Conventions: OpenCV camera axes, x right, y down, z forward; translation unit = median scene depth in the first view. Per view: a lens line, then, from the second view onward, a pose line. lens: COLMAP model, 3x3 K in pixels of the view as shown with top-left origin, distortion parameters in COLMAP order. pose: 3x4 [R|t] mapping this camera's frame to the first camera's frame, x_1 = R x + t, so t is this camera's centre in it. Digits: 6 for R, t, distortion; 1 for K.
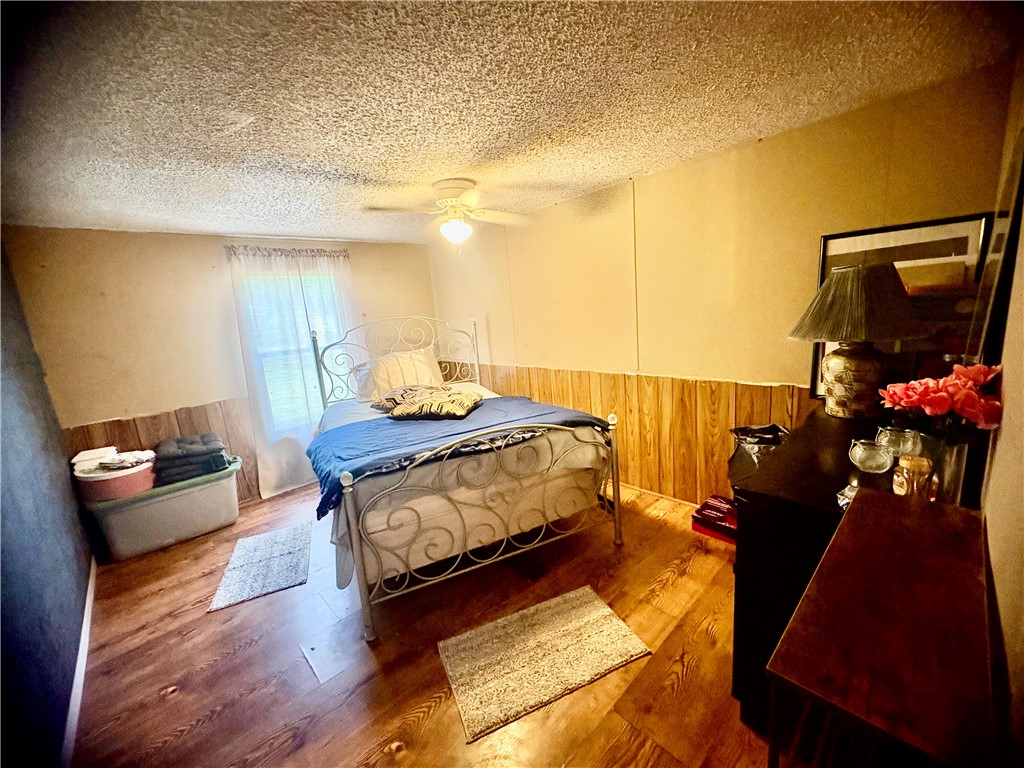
lens RADIAL K [[407.4, 0, 513.6], [0, 407.4, 382.9], [0, 0, 1]] dist [0.000075, 0.000031]
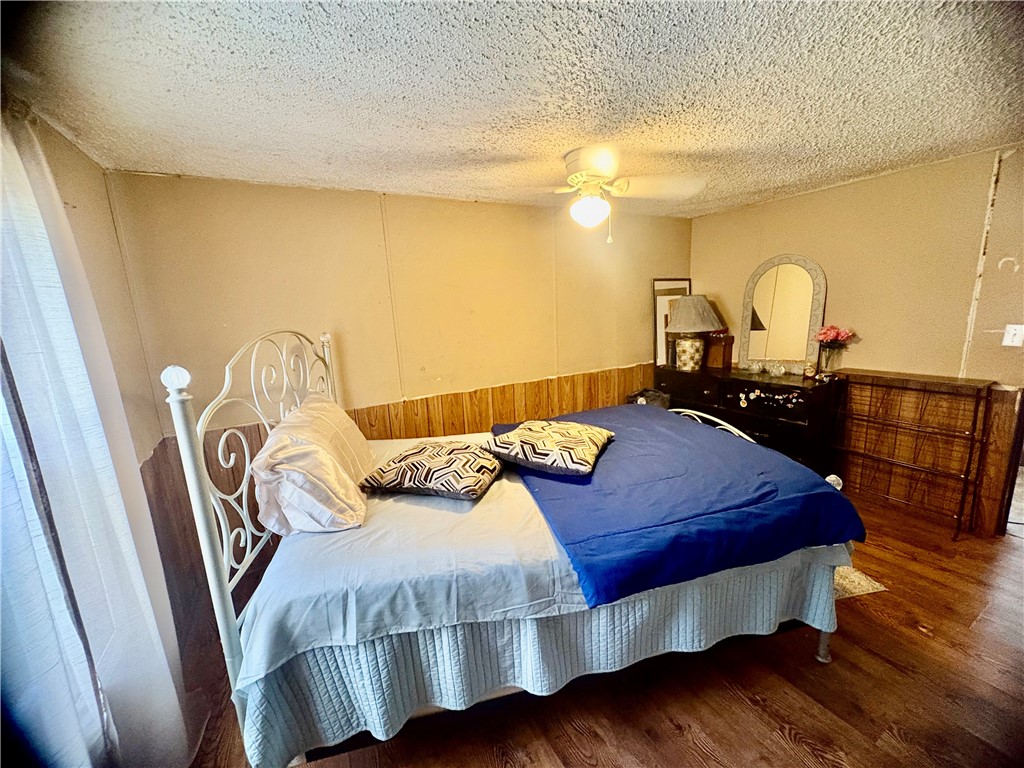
lens RADIAL K [[407.4, 0, 515.1], [0, 407.4, 387.7], [0, 0, 1]] dist [0.000075, 0.000031]
pose [[0.219070, -0.122232, 0.968023, -0.838148], [0.205070, 0.975730, 0.076796, -0.104737], [-0.953915, 0.181689, 0.238819, 0.865402]]
